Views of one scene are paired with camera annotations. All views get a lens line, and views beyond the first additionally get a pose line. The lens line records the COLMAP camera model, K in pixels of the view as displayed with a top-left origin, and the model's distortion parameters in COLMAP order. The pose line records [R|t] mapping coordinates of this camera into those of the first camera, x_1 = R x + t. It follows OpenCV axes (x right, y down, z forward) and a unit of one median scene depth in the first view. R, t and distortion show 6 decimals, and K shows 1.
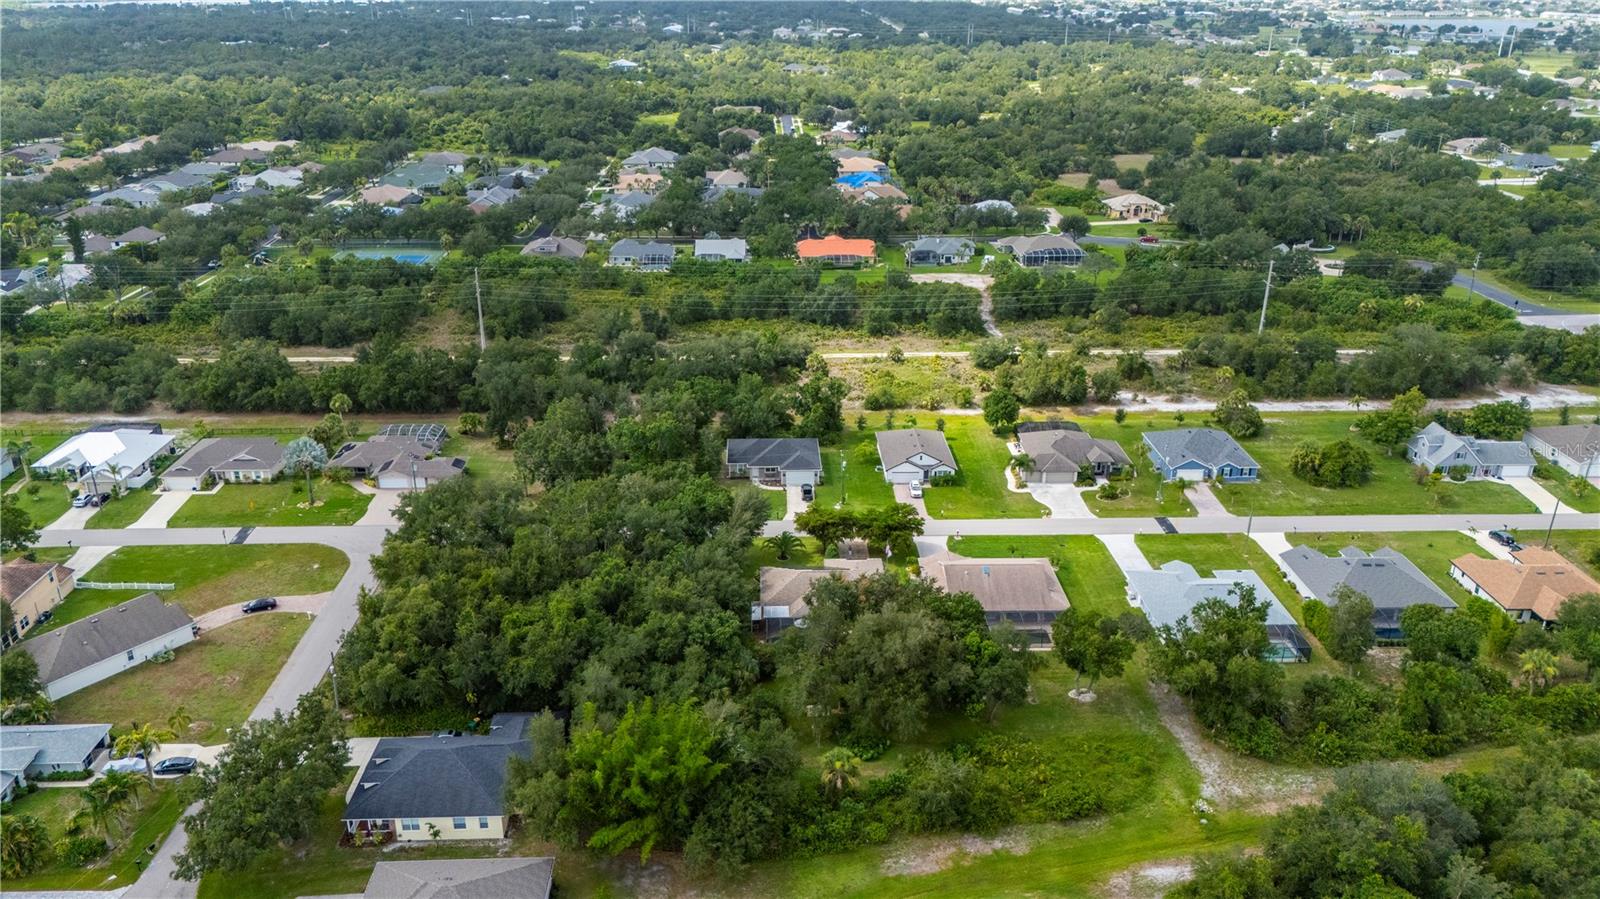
lens RADIAL K [[1166.8, 0, 762.5], [0, 1166.8, 453.8], [0, 0, 1]] dist [0.082084, -0.090252]
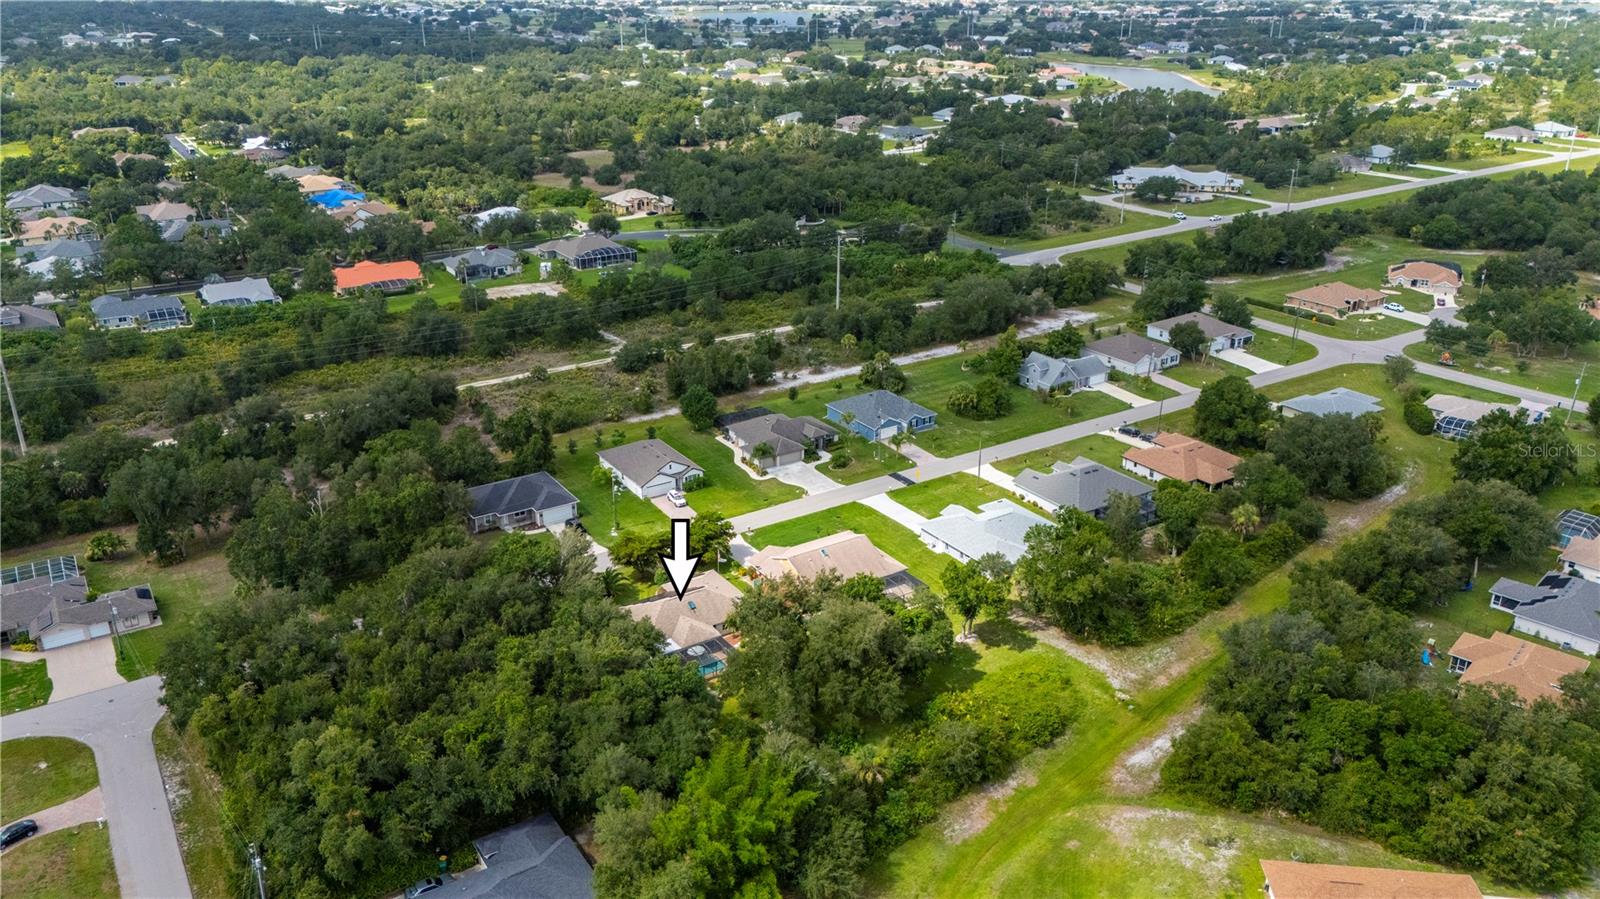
lens RADIAL K [[1180.5, 0, 800.0], [0, 1180.5, 449.5], [0, 0, 1]] dist [0.063587, -0.051442]
pose [[0.857828, -0.200515, 0.473207, -0.227534], [0.203009, 0.978075, 0.046431, -0.033152], [-0.472142, 0.056235, 0.879727, 0.056186]]
